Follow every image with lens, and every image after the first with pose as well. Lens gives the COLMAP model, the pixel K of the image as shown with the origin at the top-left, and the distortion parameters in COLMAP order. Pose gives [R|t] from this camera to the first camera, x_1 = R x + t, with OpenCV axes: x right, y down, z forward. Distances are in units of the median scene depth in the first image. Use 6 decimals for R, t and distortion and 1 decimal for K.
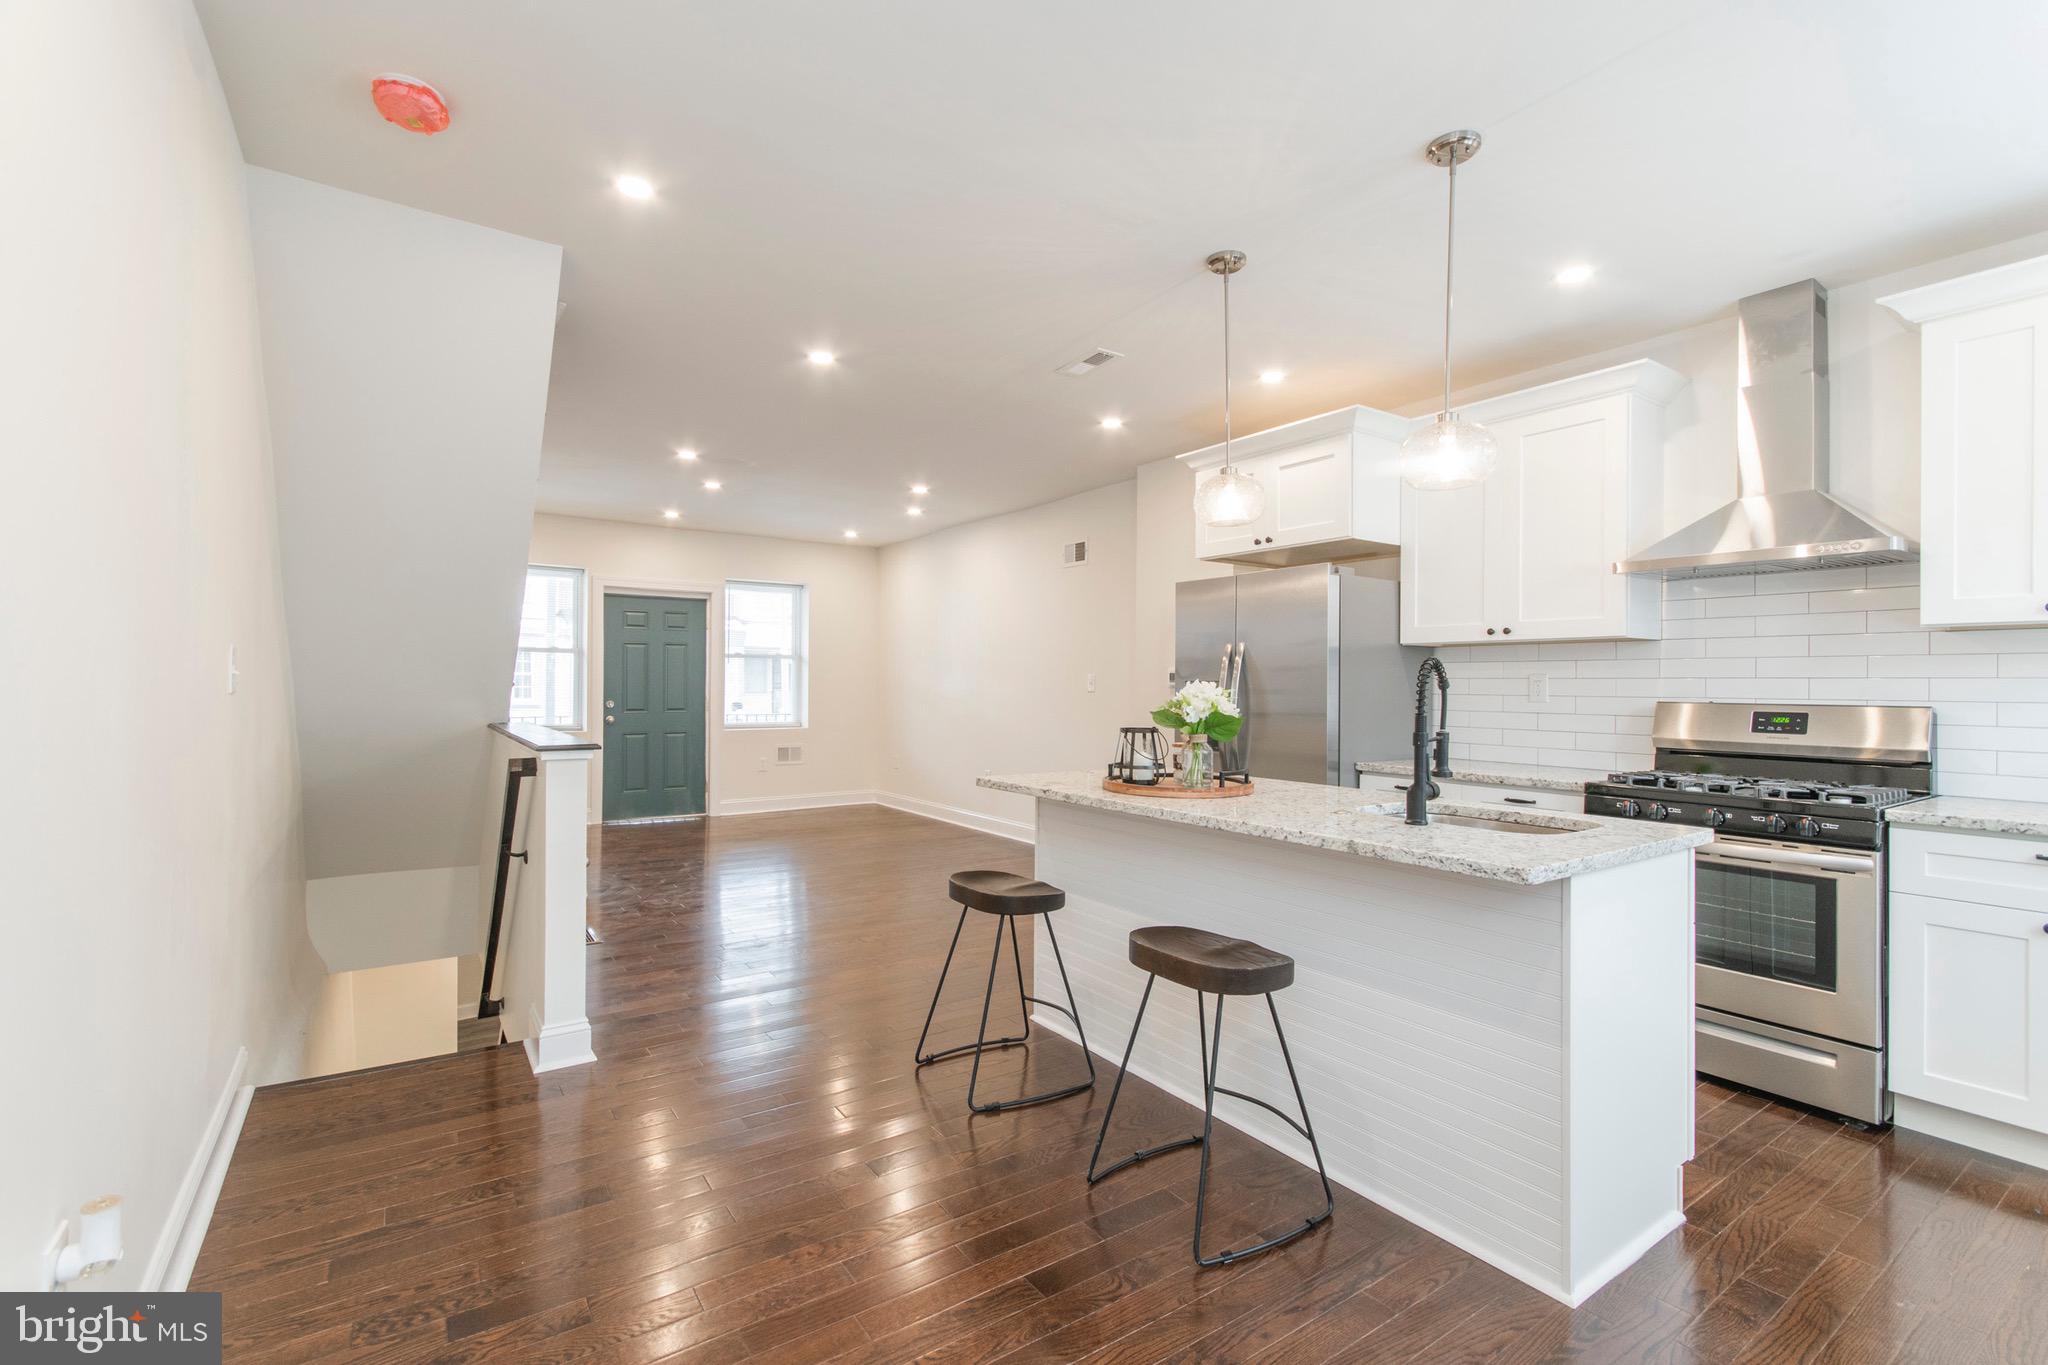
lens RADIAL K [[919.4, 0, 1029.5], [0, 919.4, 680.1], [0, 0, 1]] dist [-0.003463, -0.000486]
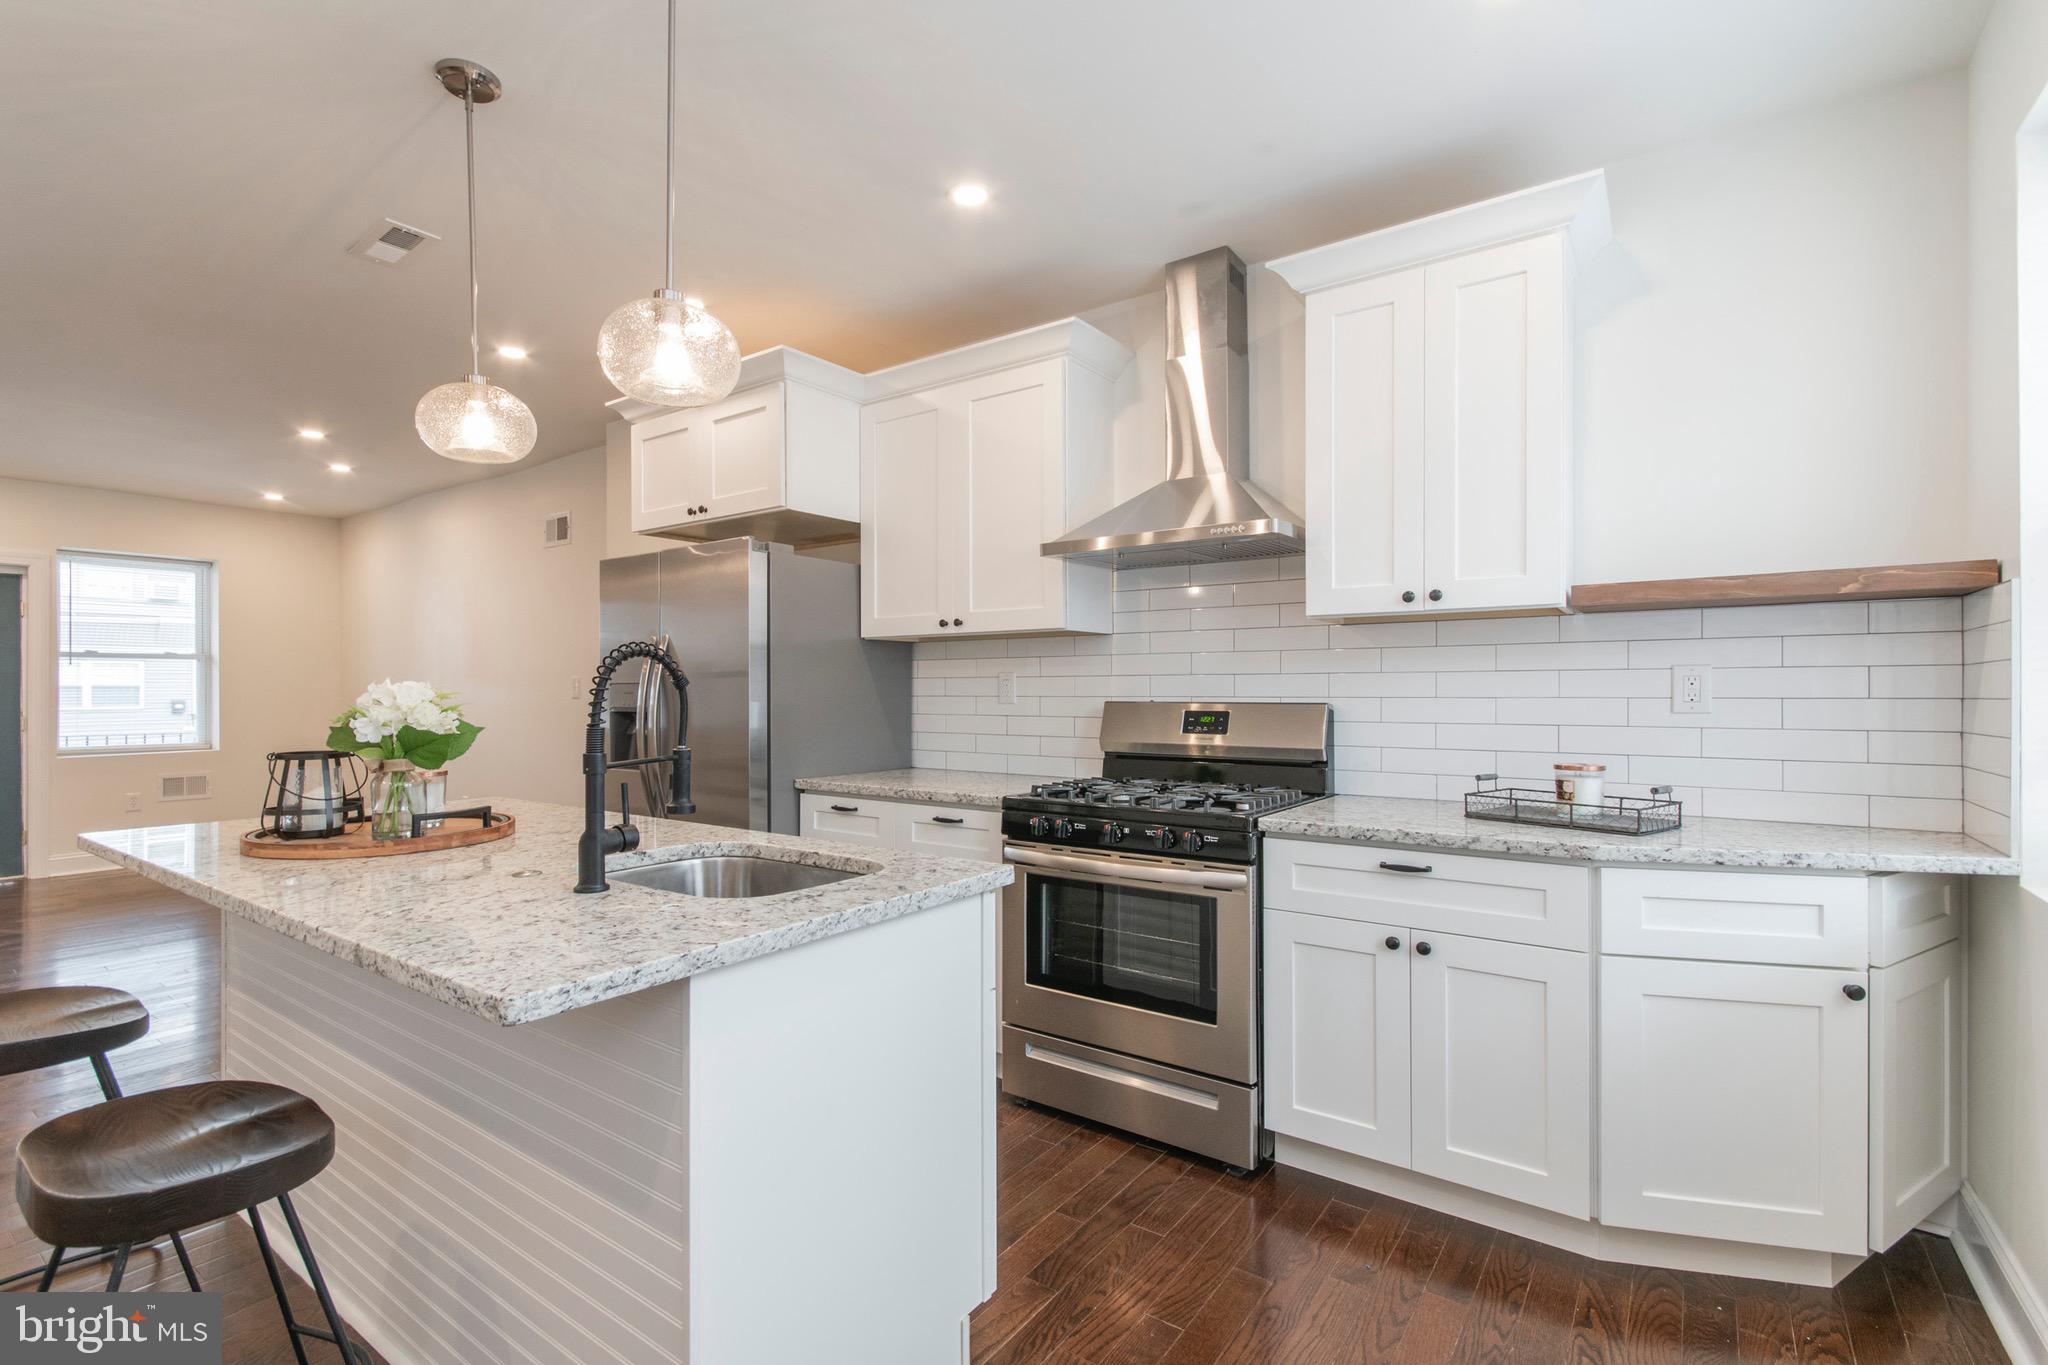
lens RADIAL K [[936.7, 0, 1001.9], [0, 936.7, 686.9], [0, 0, 1]] dist [0.002402, 0.000976]
pose [[0.945112, -0.008451, 0.326636, 0.262509], [0.007634, 0.999964, 0.003782, 0.004209], [-0.326656, -0.001081, 0.945143, 0.139595]]
